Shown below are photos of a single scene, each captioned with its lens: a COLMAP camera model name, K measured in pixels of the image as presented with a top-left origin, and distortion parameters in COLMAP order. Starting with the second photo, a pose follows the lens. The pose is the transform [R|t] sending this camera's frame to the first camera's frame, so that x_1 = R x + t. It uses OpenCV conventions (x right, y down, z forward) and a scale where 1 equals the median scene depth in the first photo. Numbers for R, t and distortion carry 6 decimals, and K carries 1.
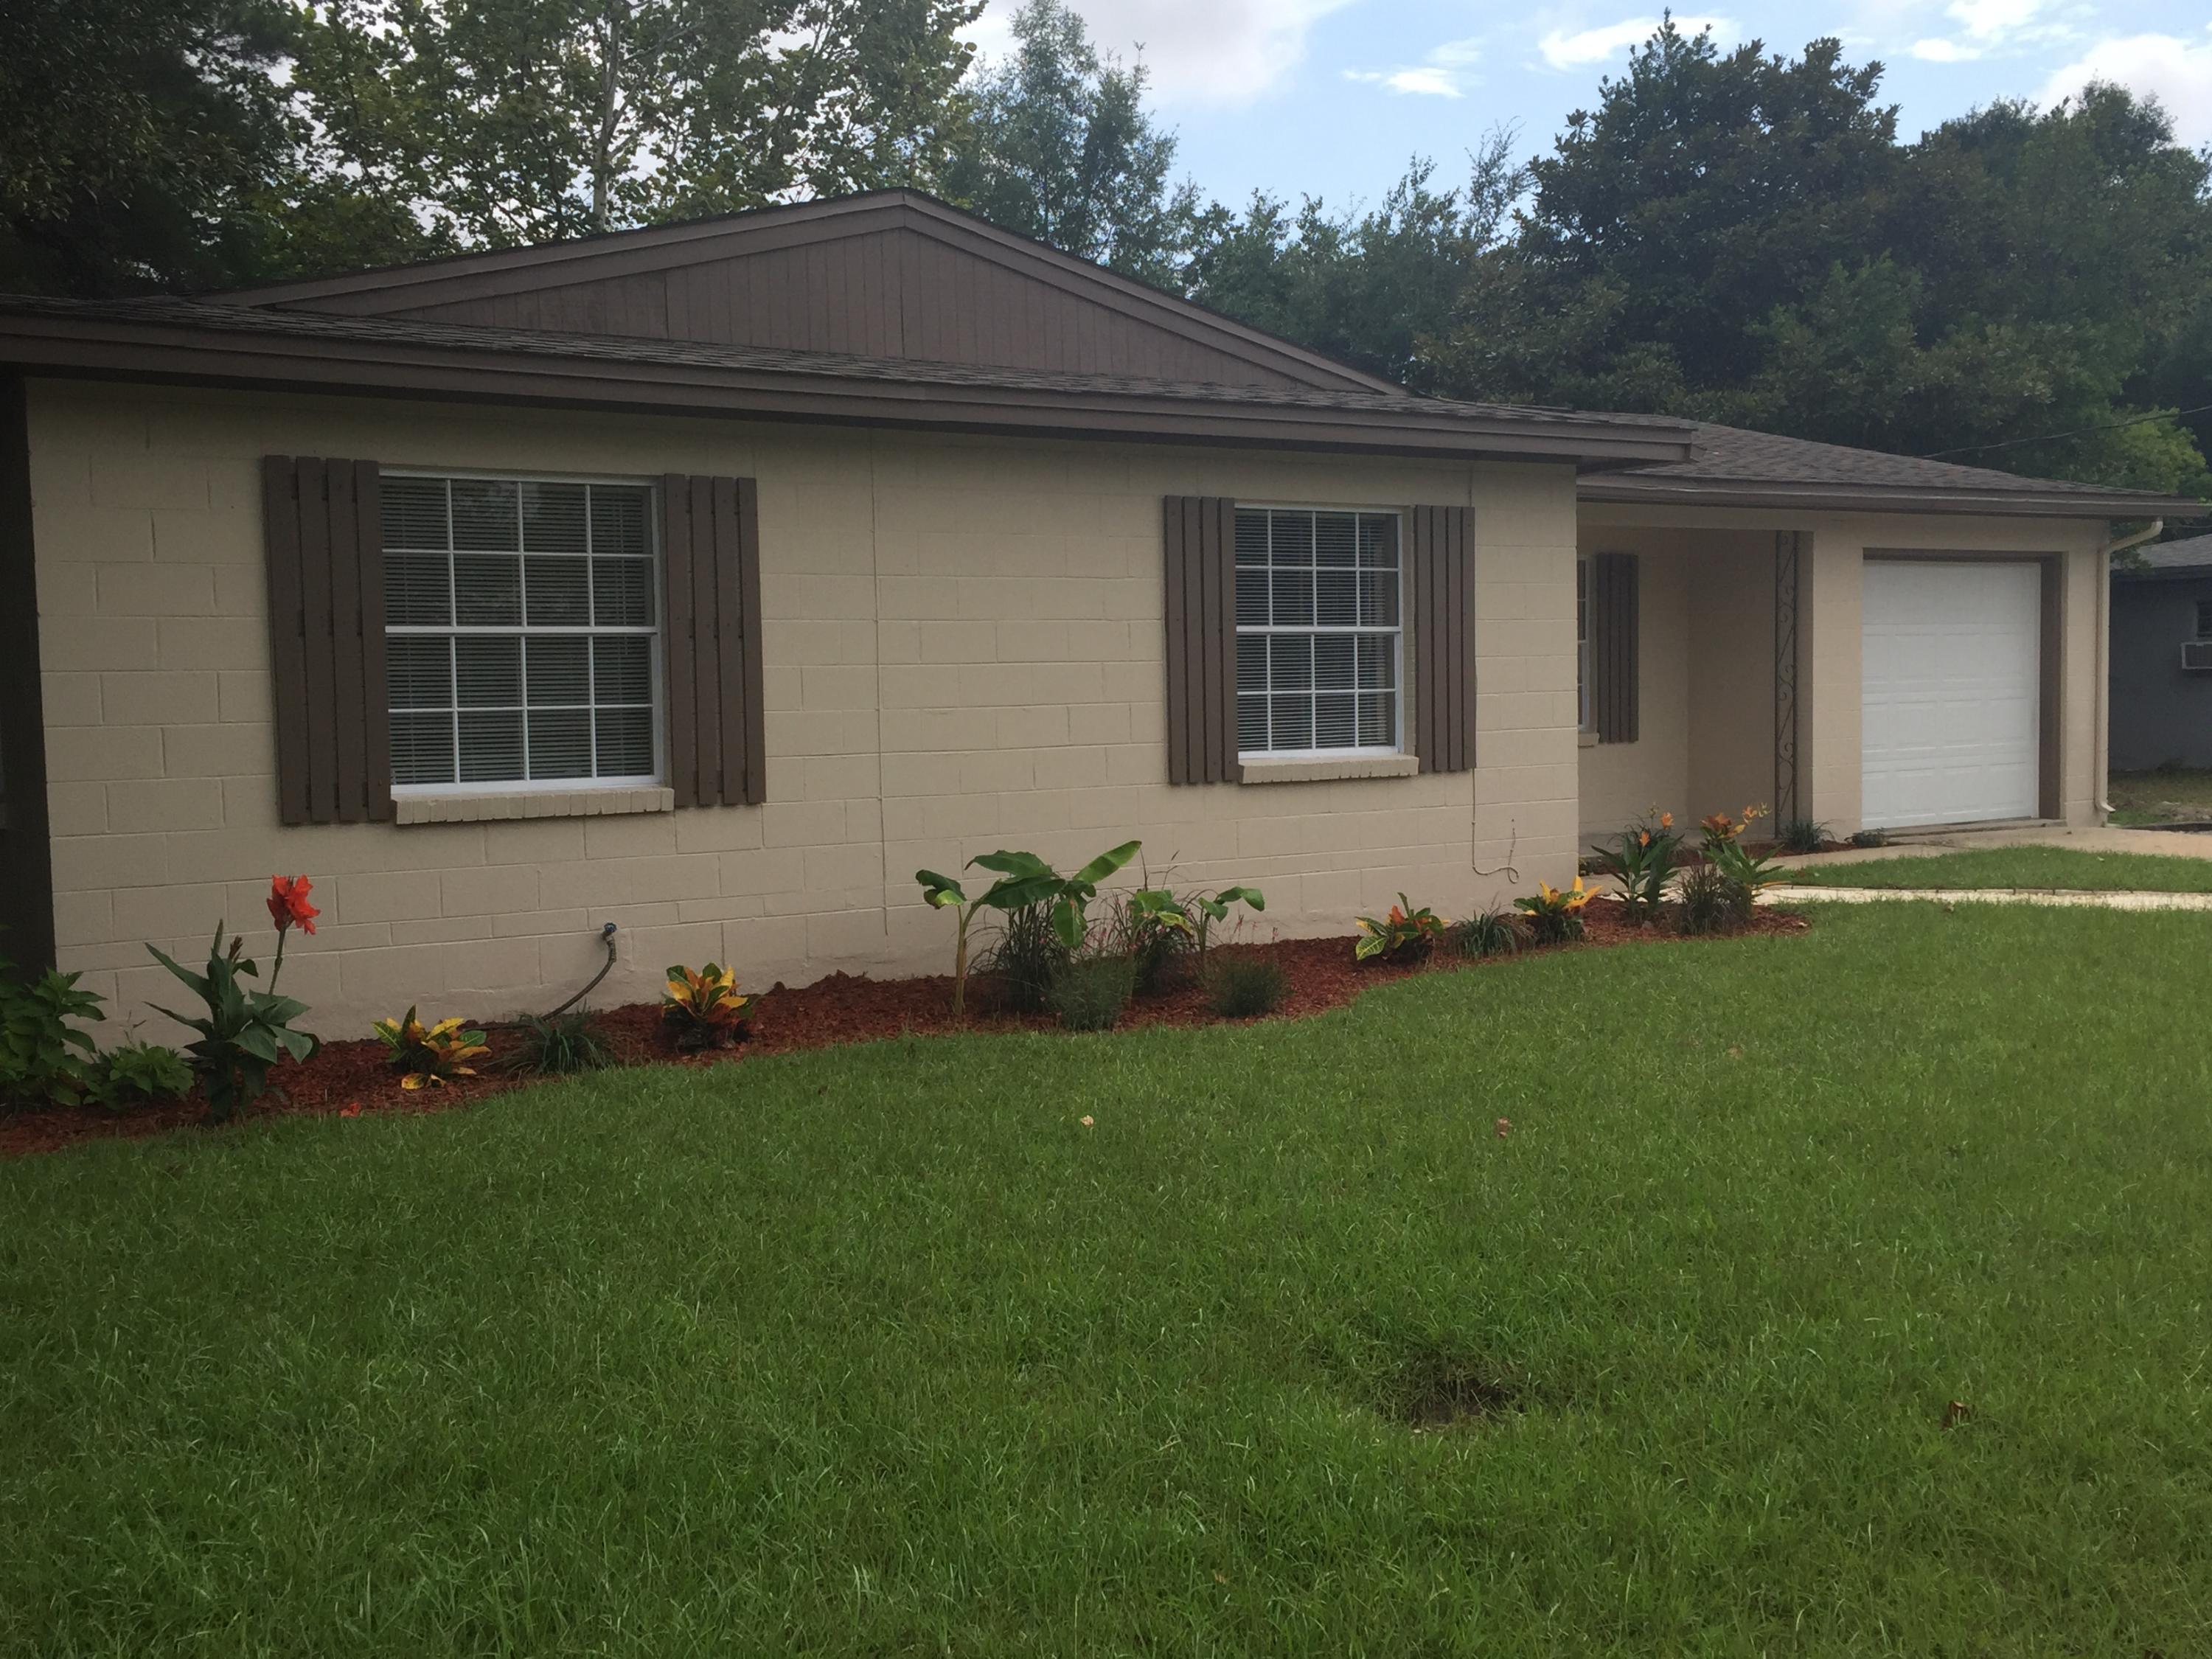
lens RADIAL K [[2163.2, 0, 1106.0], [0, 2163.2, 829.5], [0, 0, 1]] dist [0.005721, 0.003251]
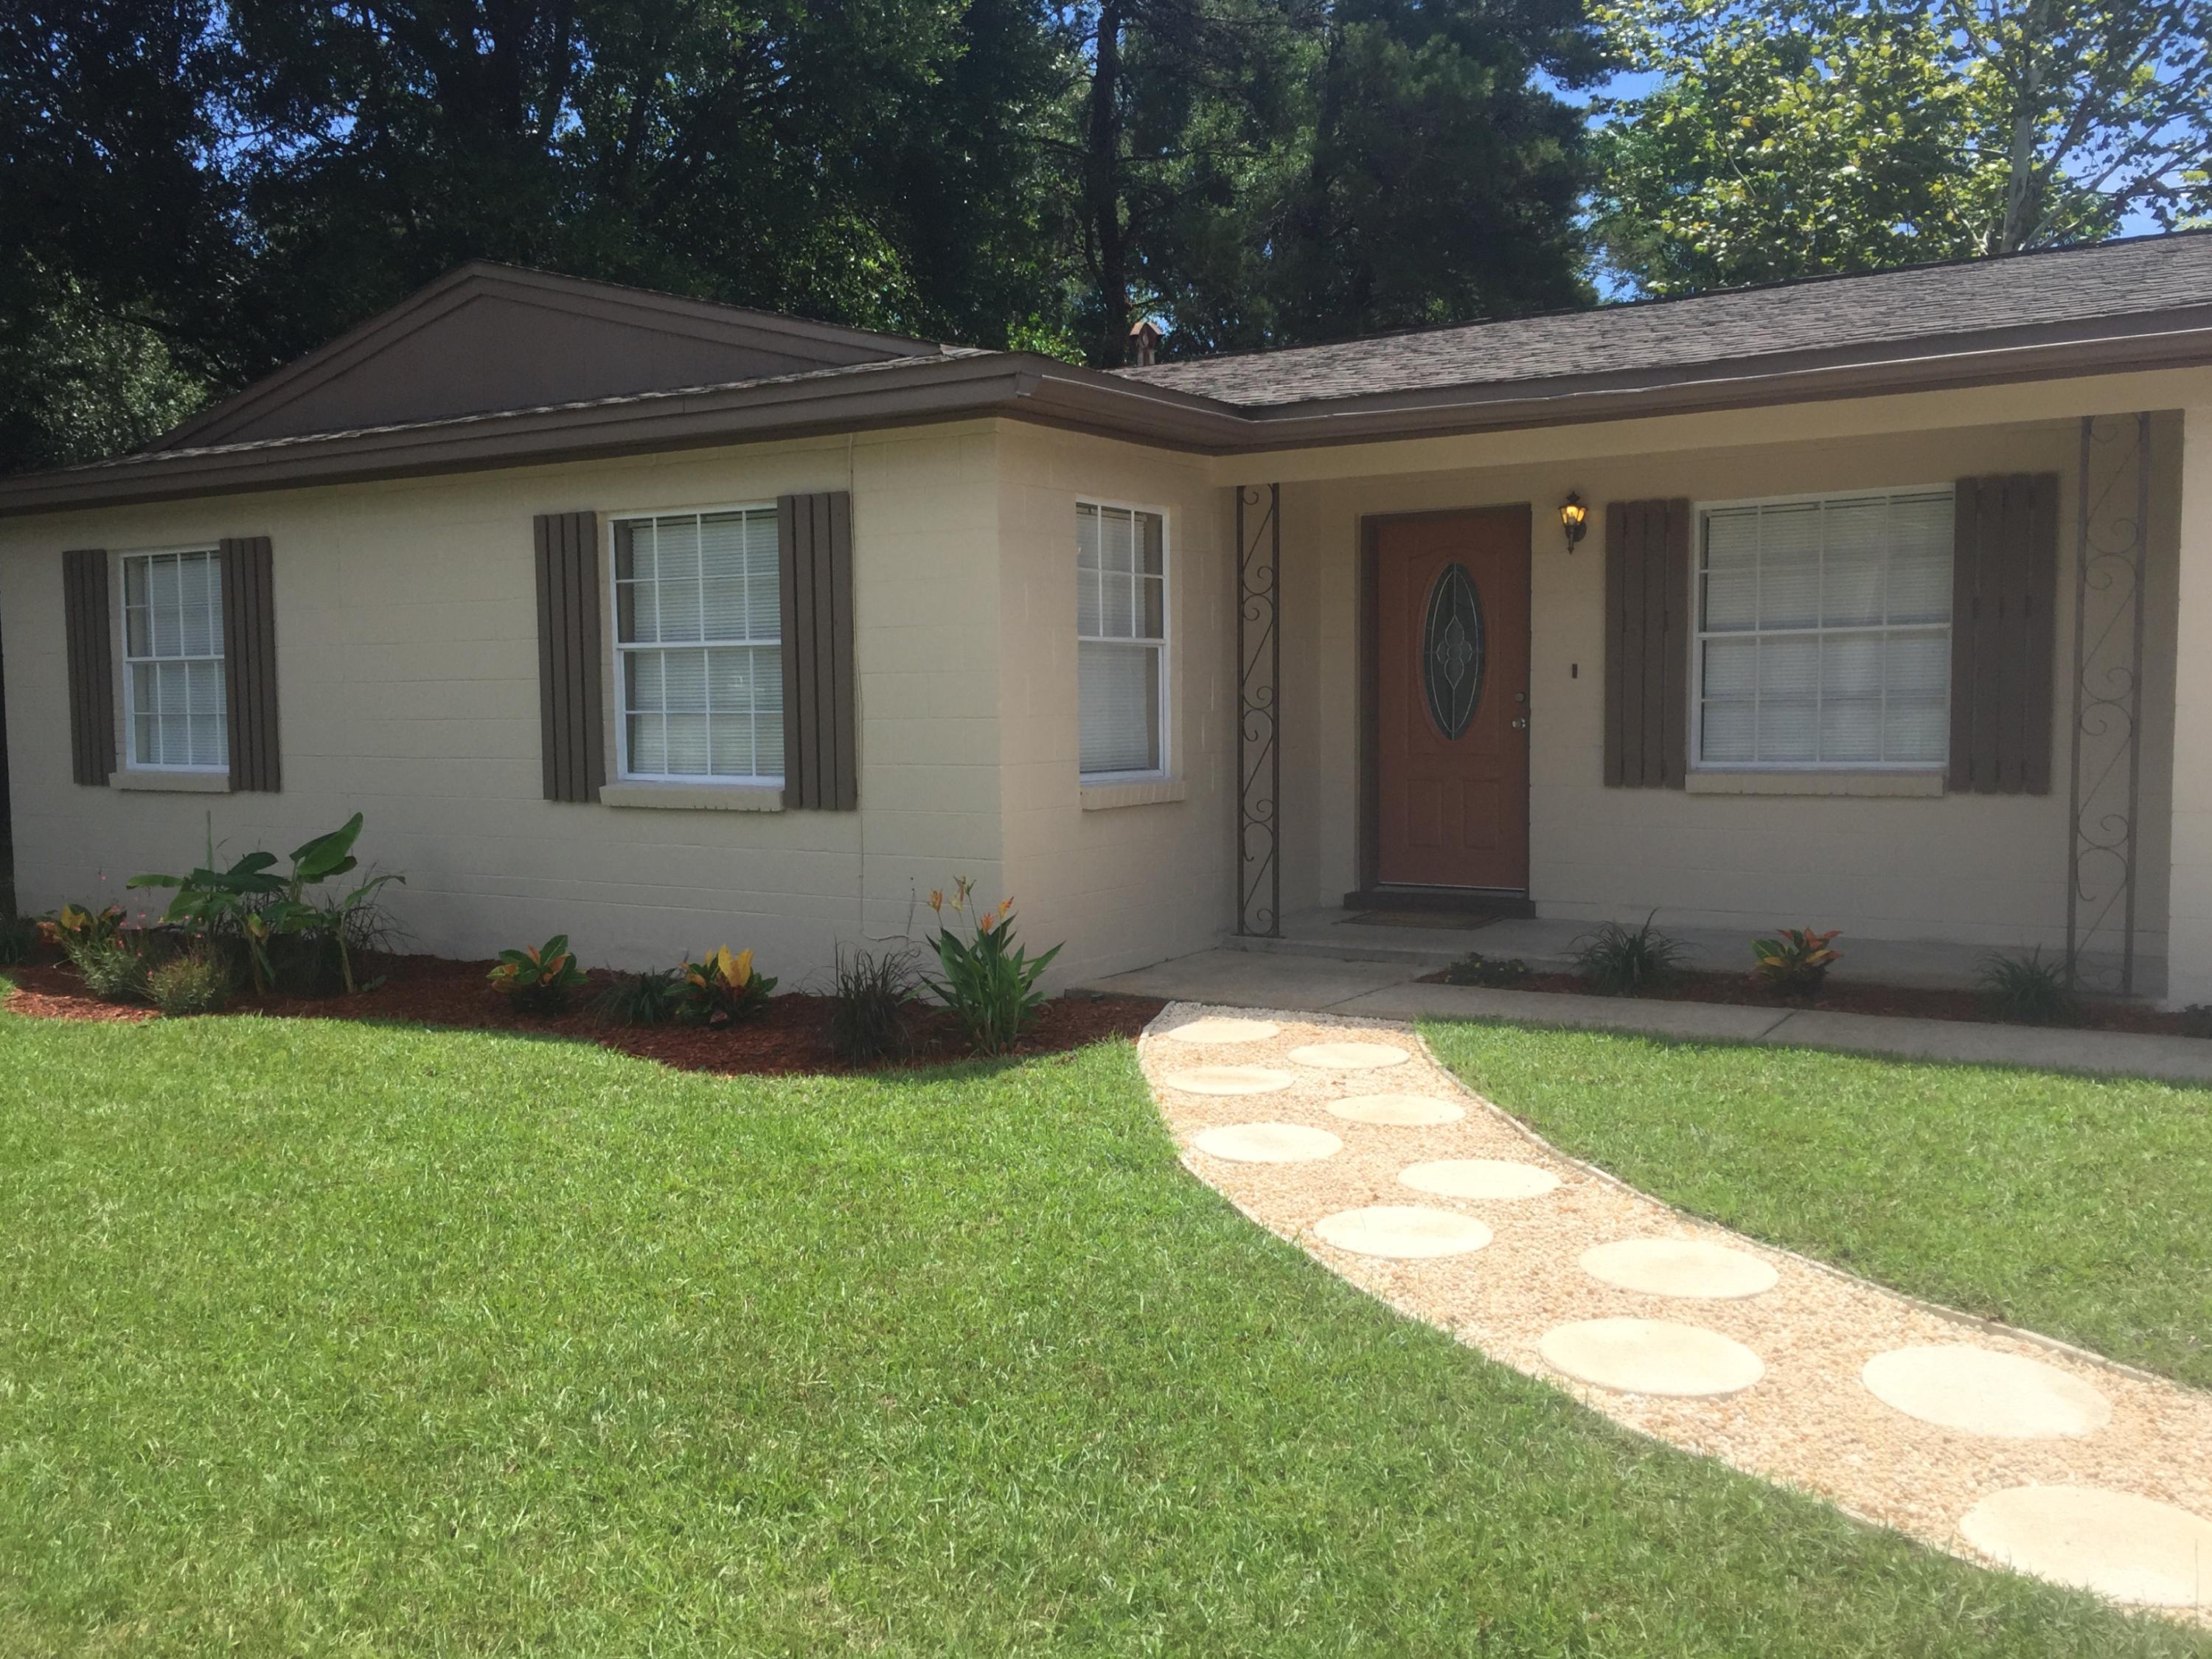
lens RADIAL K [[1930.8, 0, 1112.8], [0, 1930.8, 841.6], [0, 0, 1]] dist [0.064095, -0.048241]
pose [[0.422553, 0.086705, -0.902181, 0.912620], [-0.054876, 0.996035, 0.070023, -0.075623], [0.904675, 0.019919, 0.425636, 0.803399]]
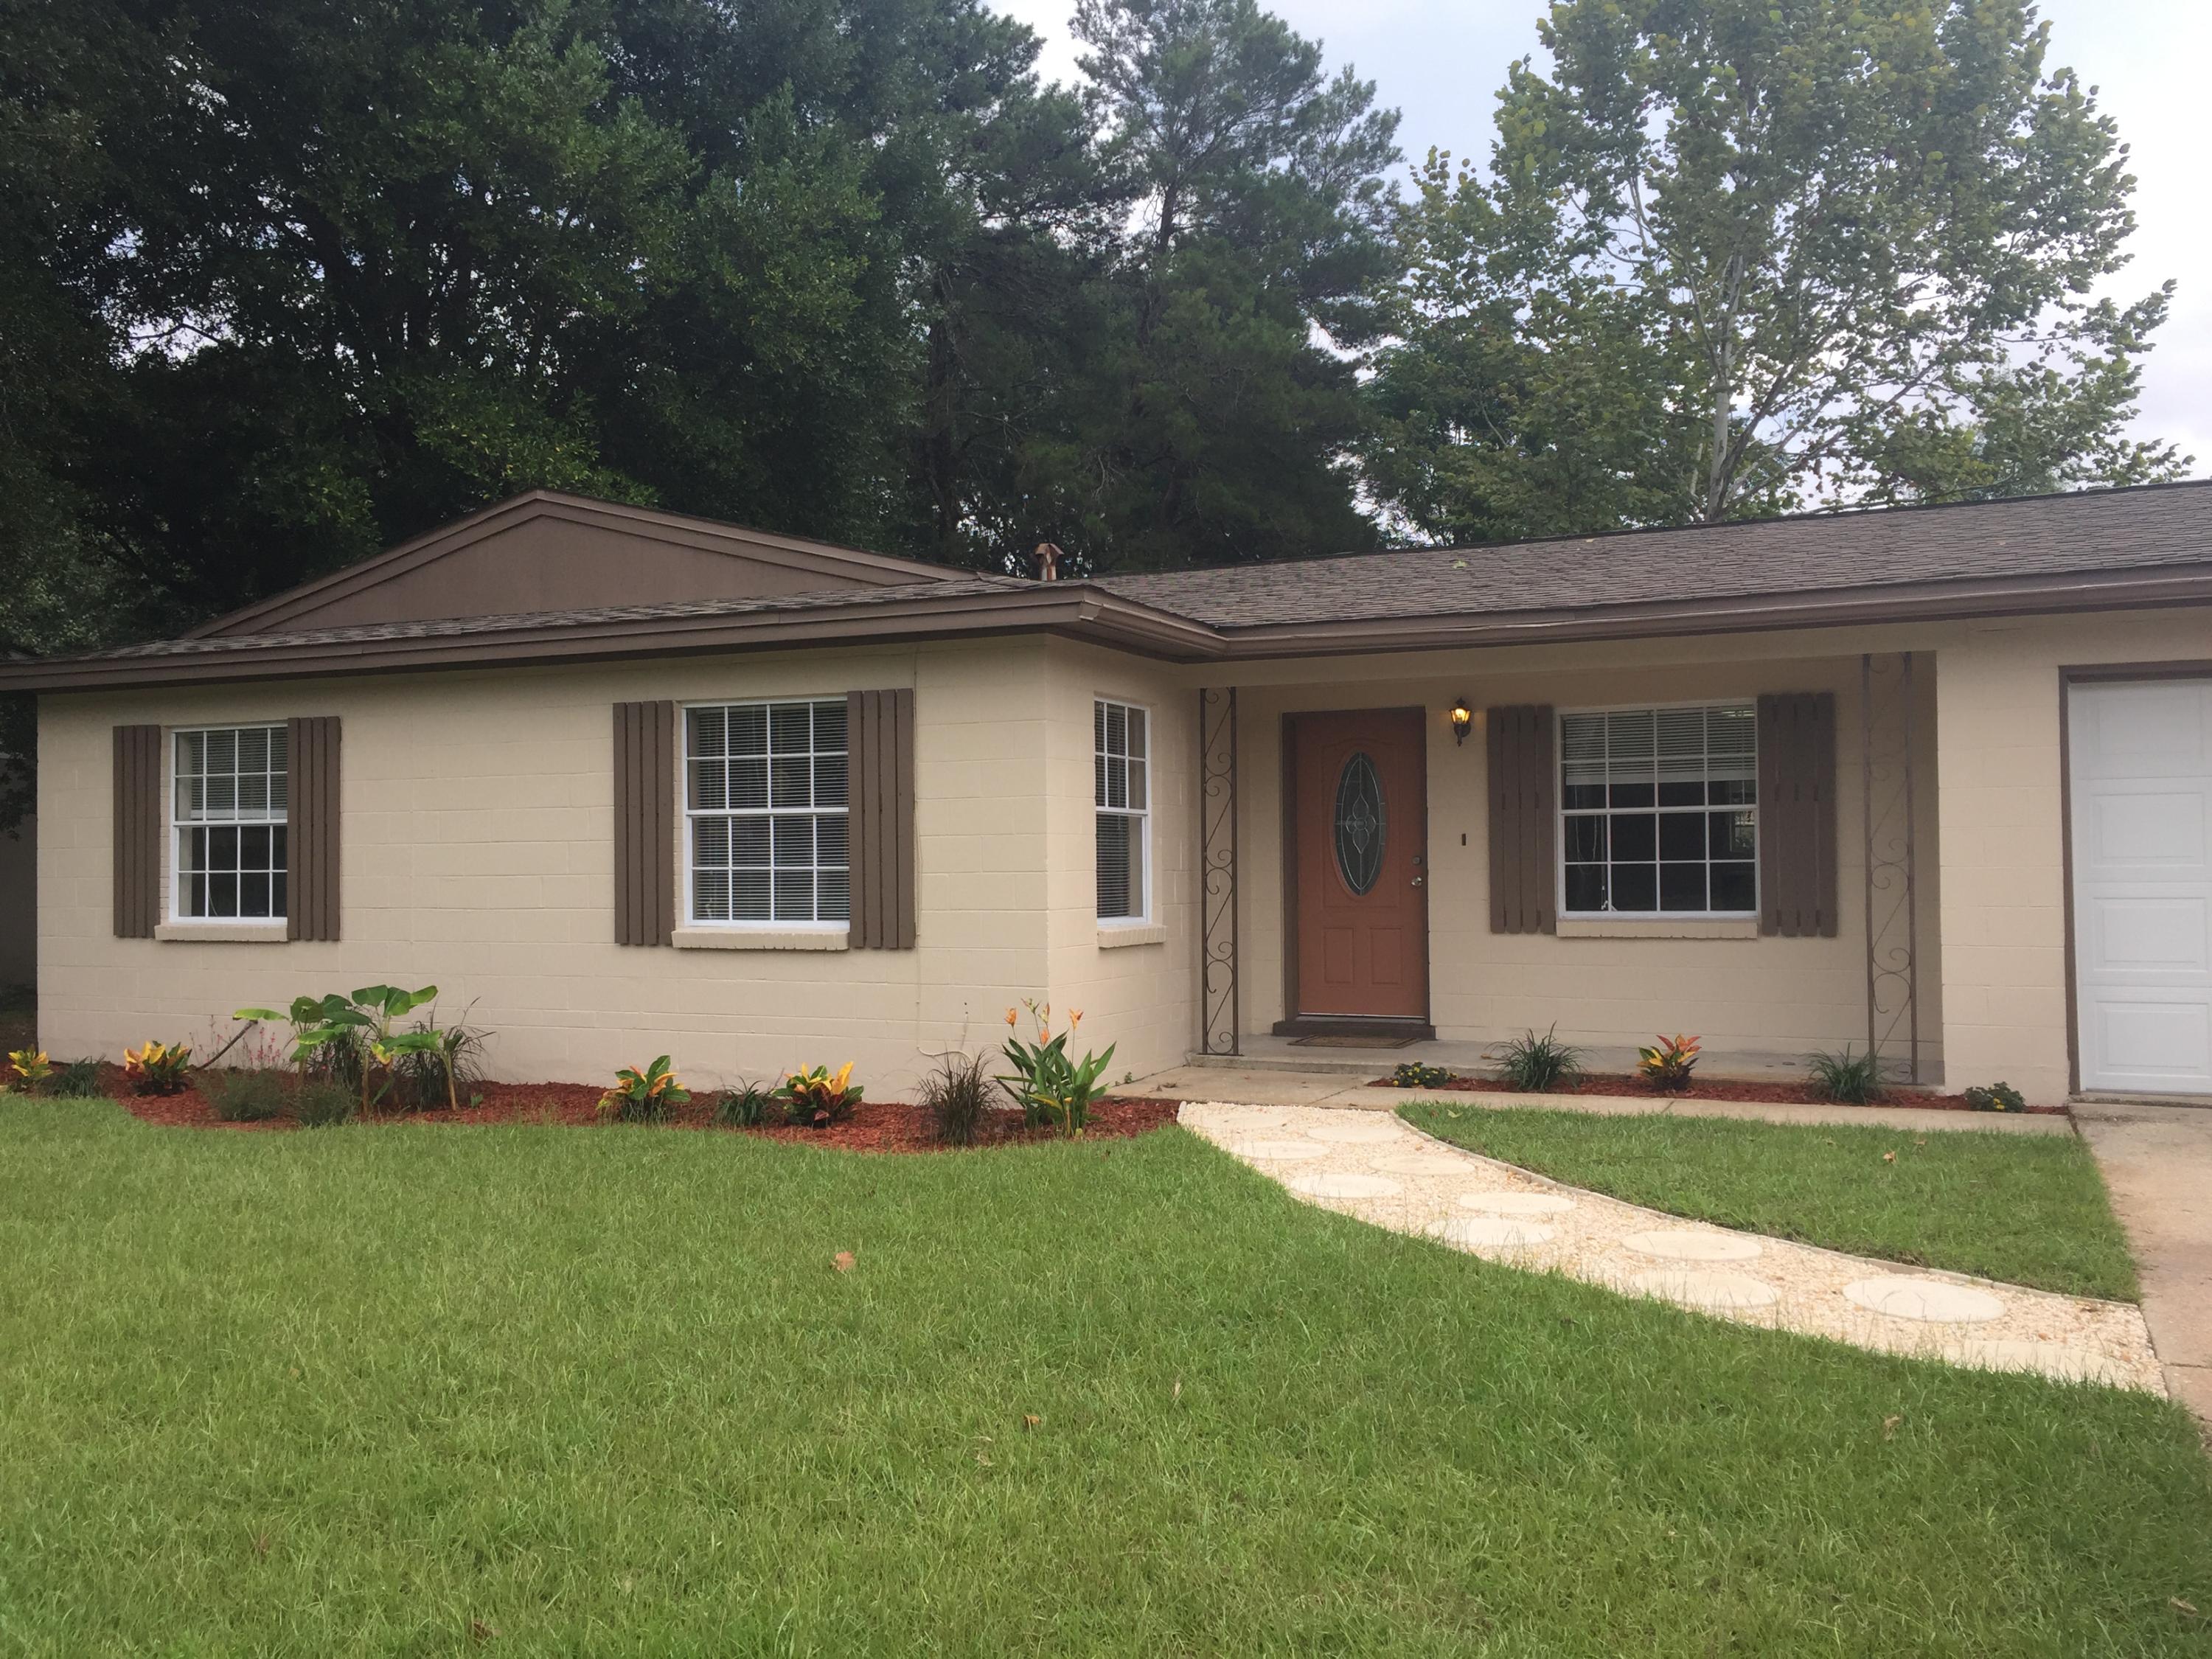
lens RADIAL K [[1881.7, 0, 1105.7], [0, 1881.7, 840.2], [0, 0, 1]] dist [0.084413, -0.105802]
pose [[0.542130, 0.006537, -0.840269, 0.987159], [-0.058051, 0.997872, -0.029691, -0.058816], [0.838287, 0.064875, 0.541355, 0.618937]]
